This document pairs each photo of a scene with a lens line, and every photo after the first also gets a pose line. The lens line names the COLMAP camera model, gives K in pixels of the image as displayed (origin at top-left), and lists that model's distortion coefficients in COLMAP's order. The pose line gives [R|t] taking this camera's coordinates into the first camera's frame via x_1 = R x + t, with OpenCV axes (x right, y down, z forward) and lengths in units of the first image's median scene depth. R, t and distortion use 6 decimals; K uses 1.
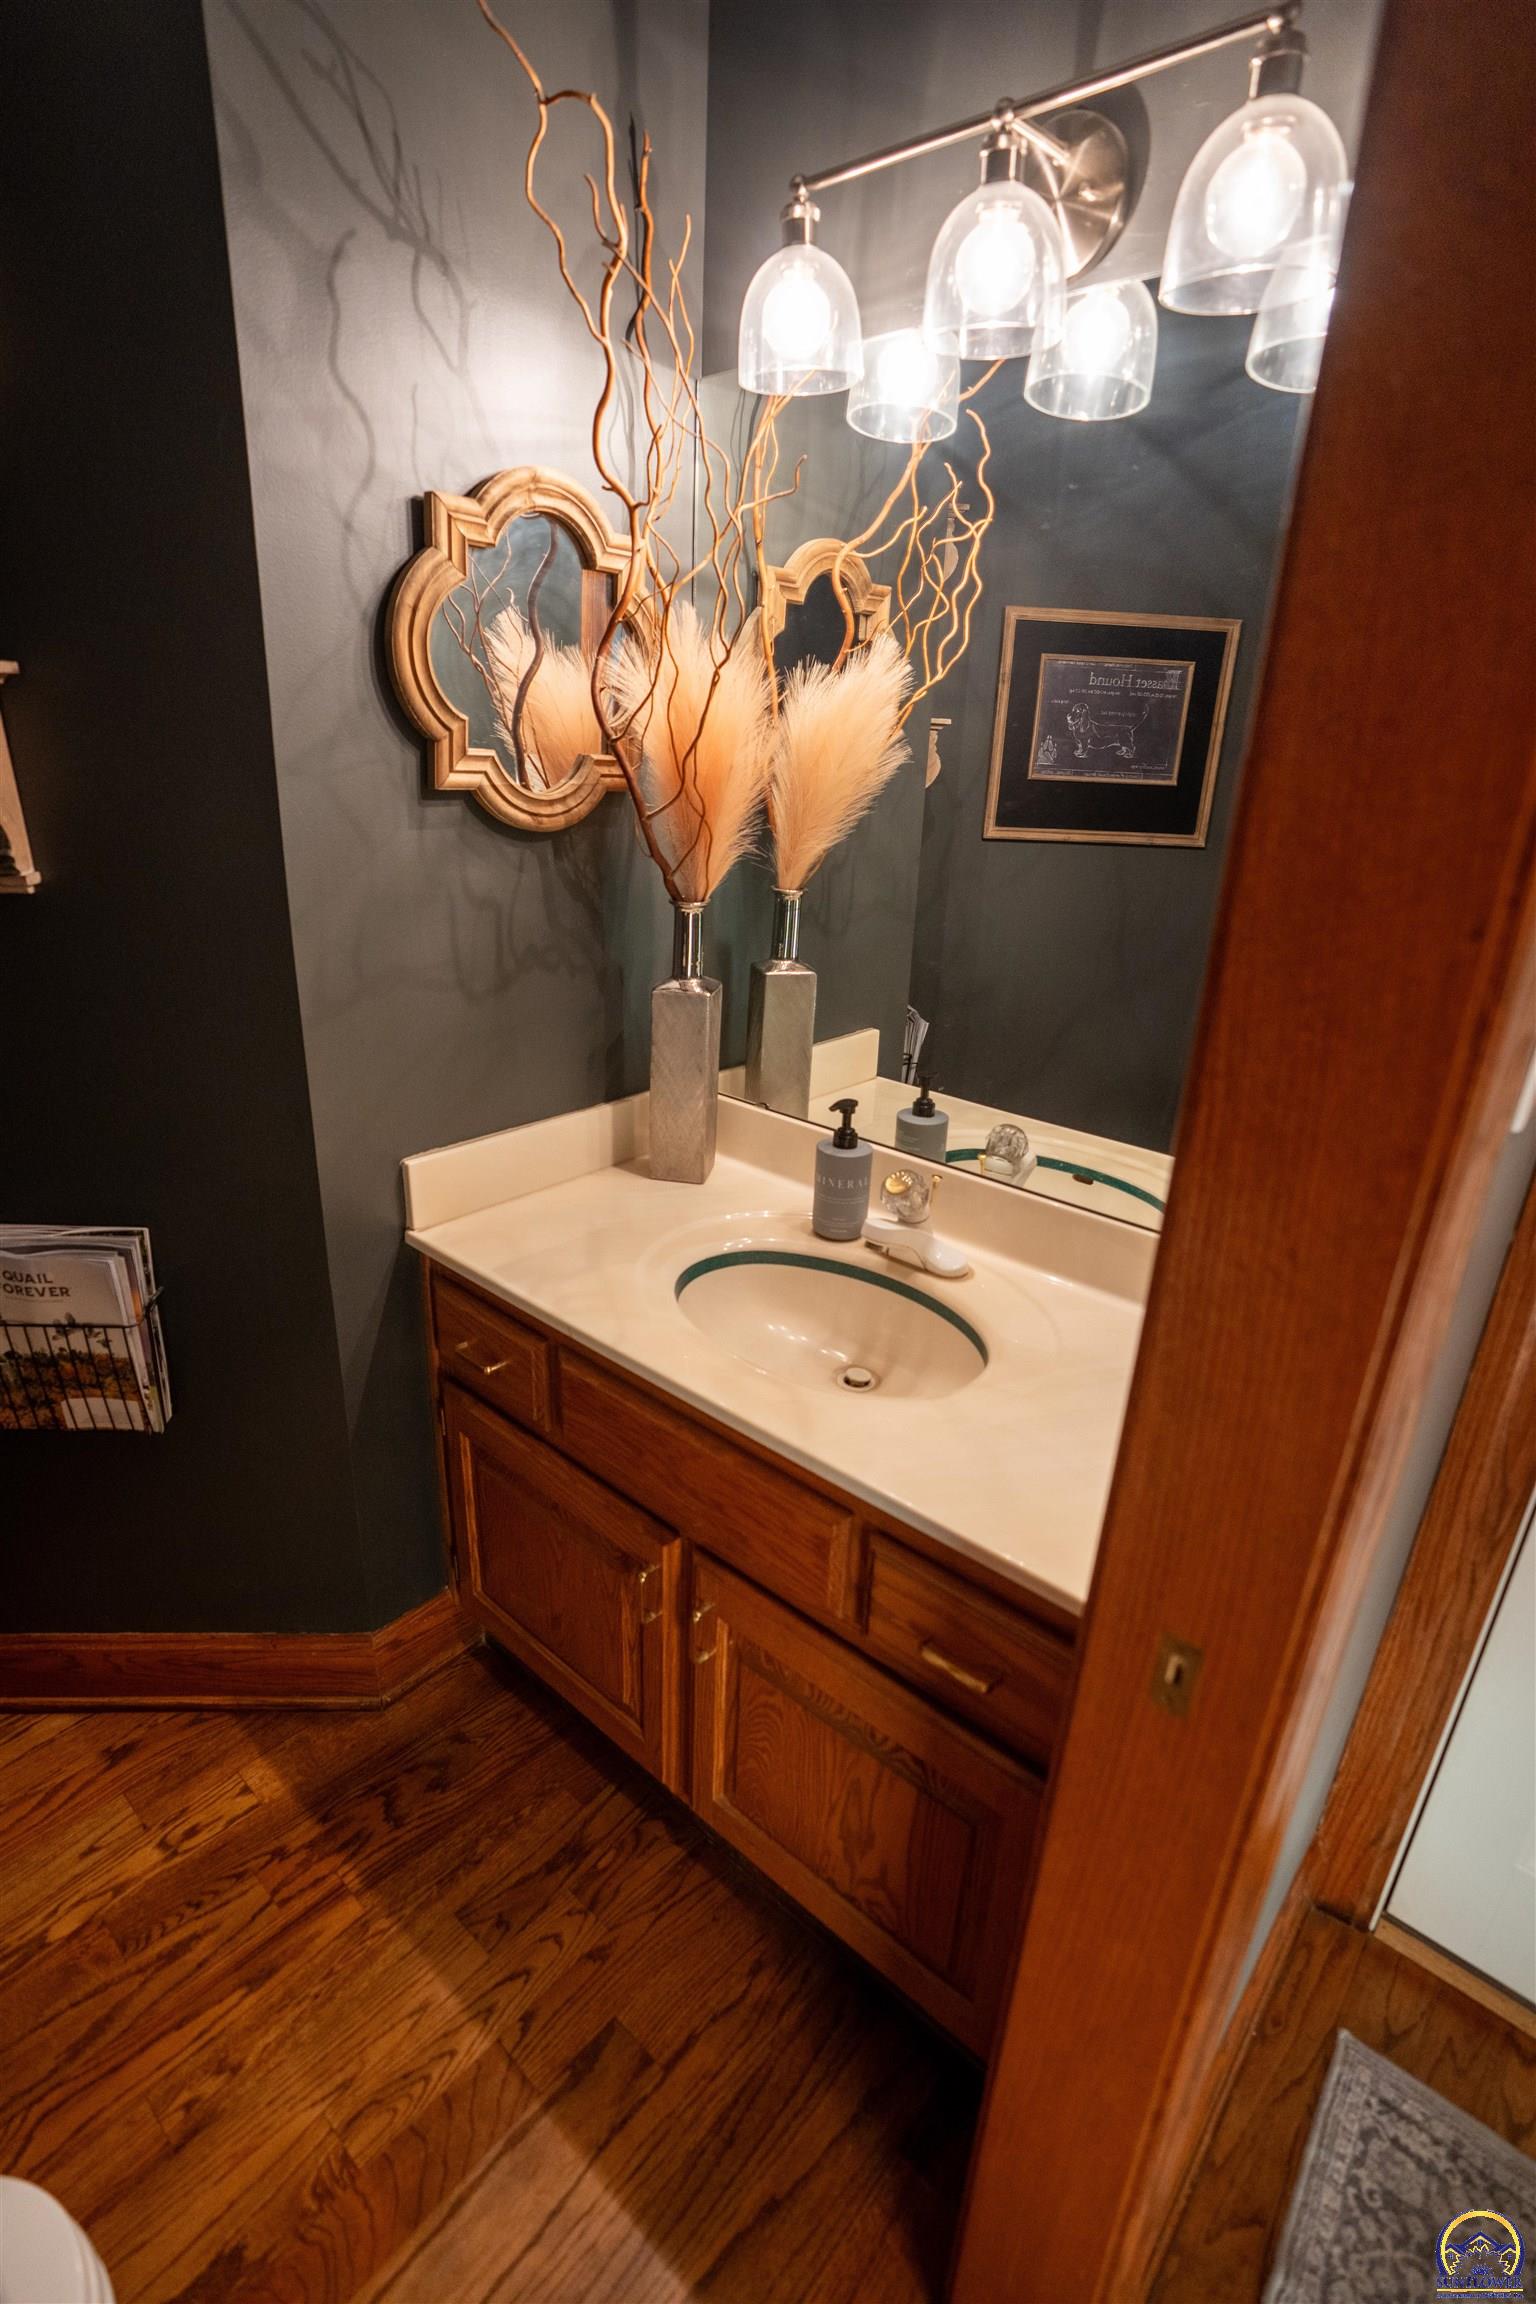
lens RADIAL K [[1061.2, 0, 768.0], [0, 1061.2, 1152.0], [0, 0, 1]] dist [-0.056596, 0.022705]
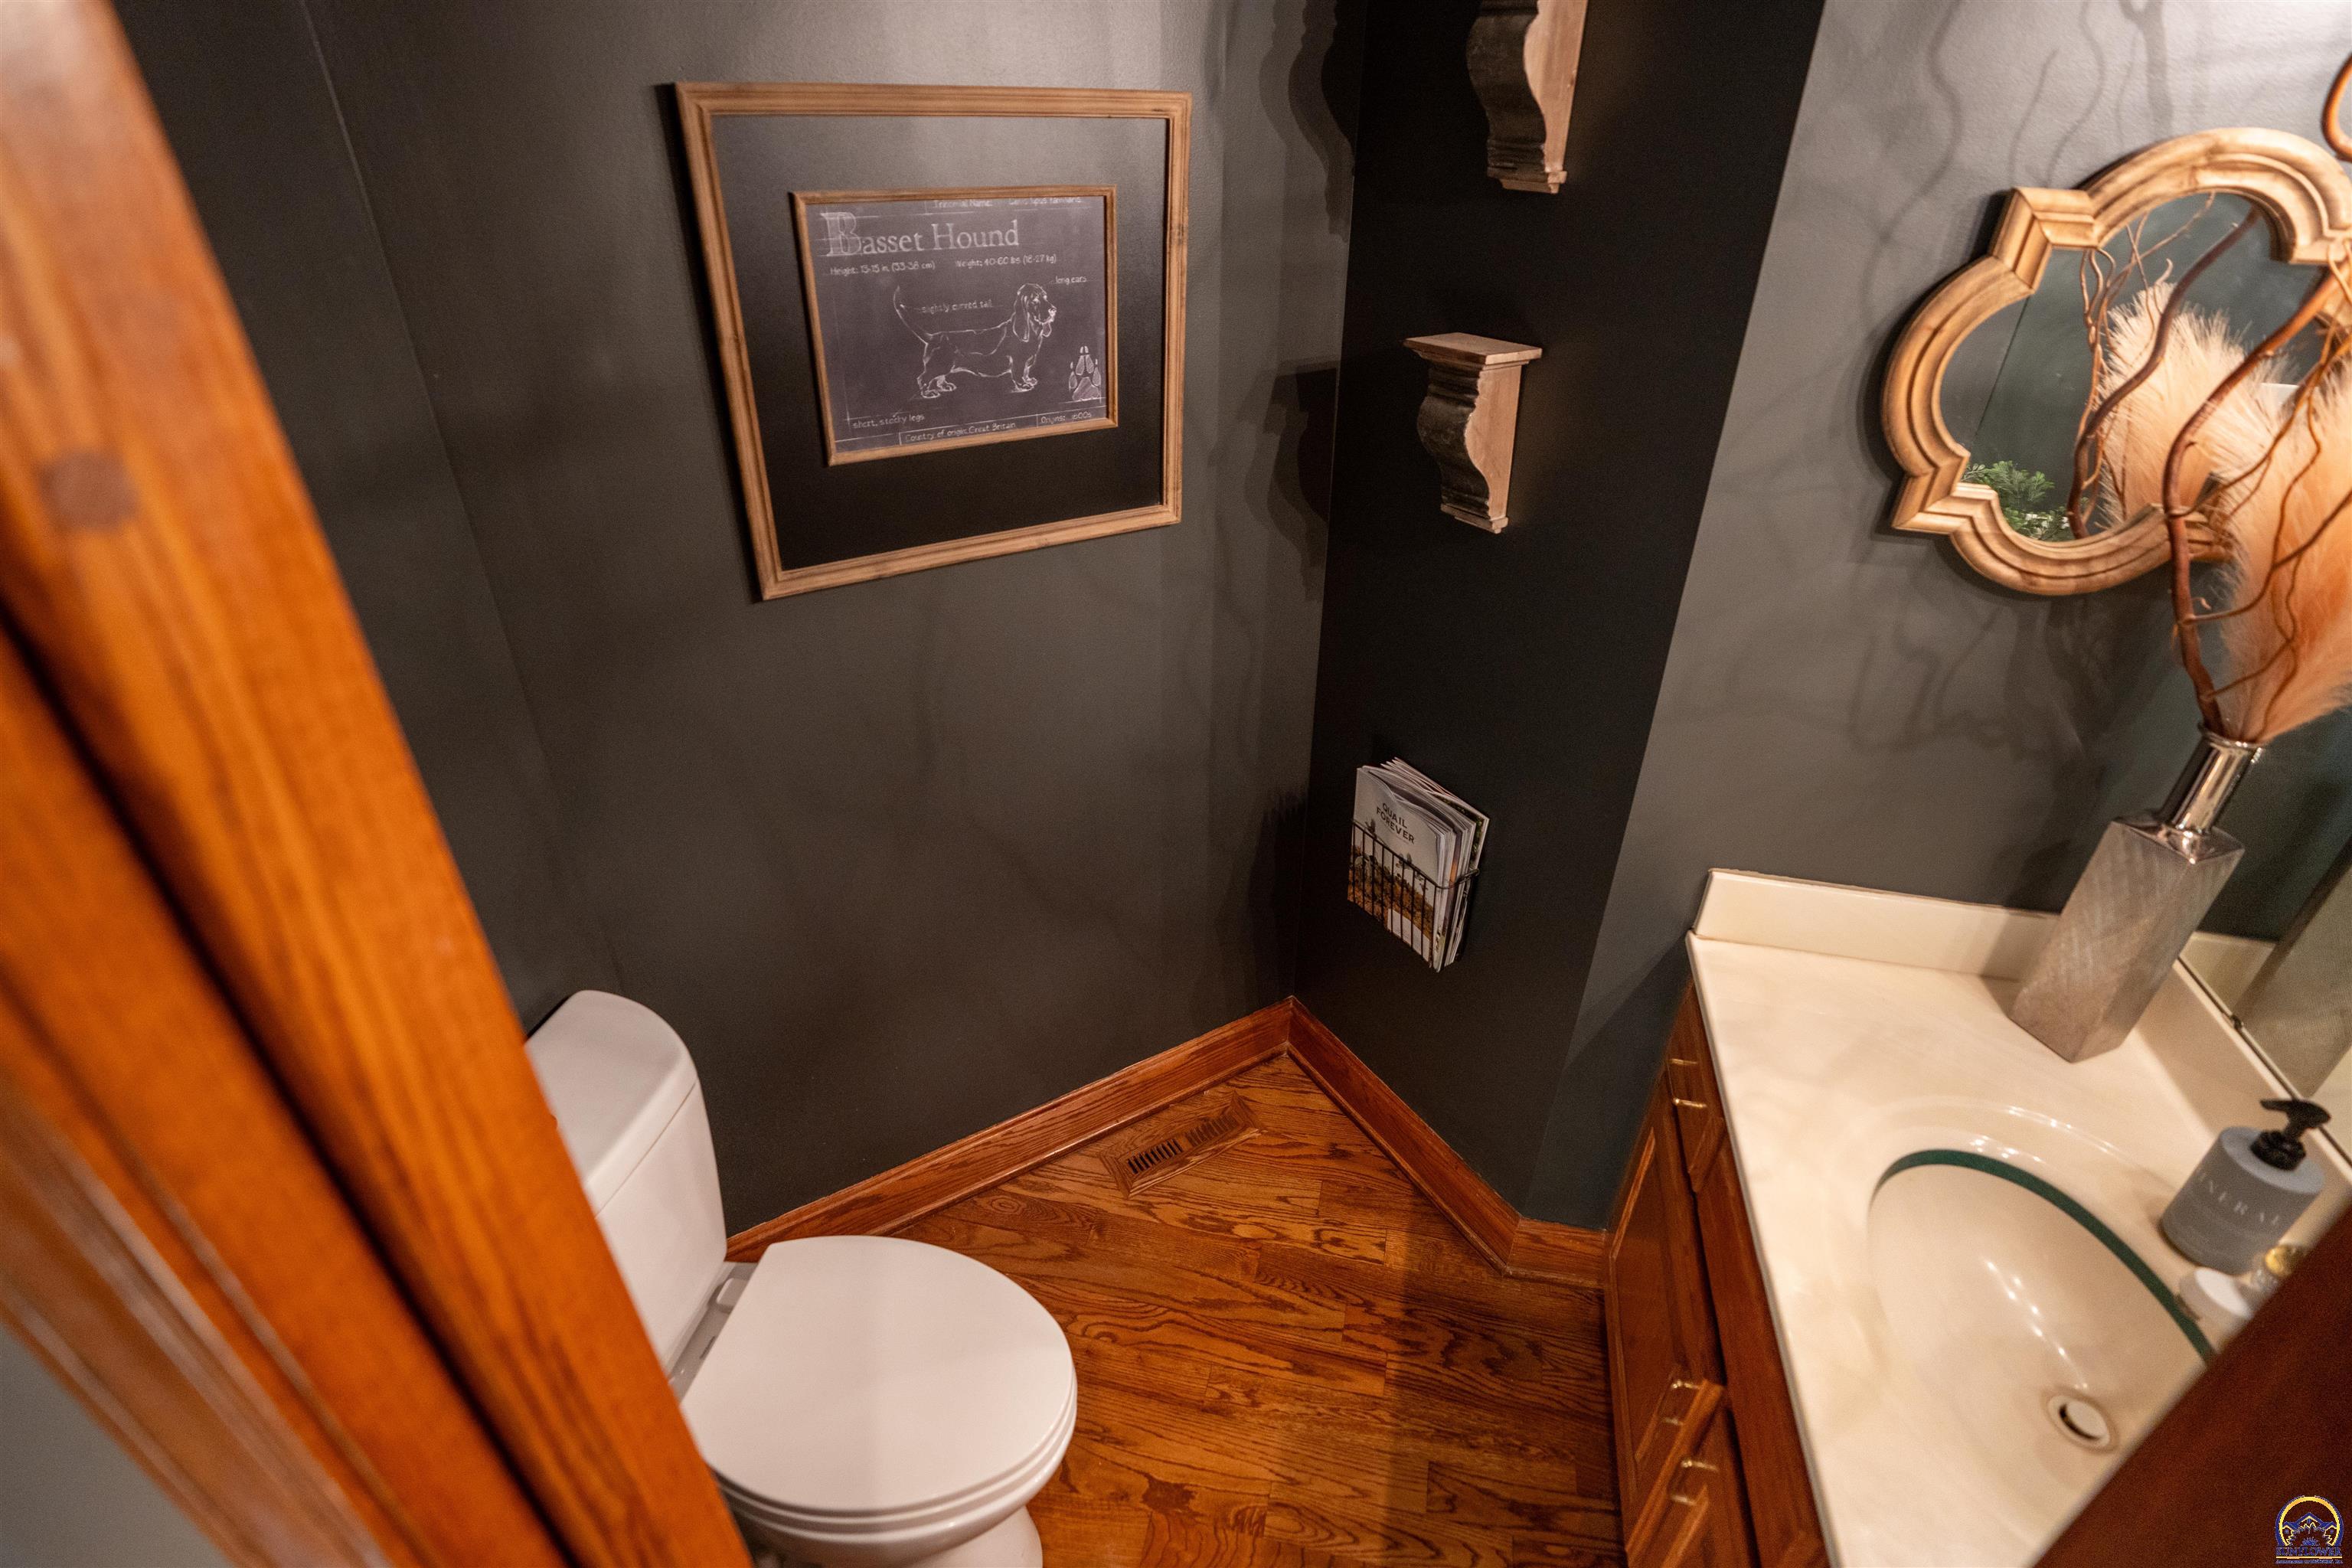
lens RADIAL K [[1074.2, 0, 1174.2], [0, 1074.2, 850.4], [0, 0, 1]] dist [-0.051123, 0.025031]
pose [[0.486862, 0.451114, -0.747972, 0.139148], [-0.323325, 0.888562, 0.325451, -0.168083], [0.811435, 0.083388, 0.578463, 0.031447]]
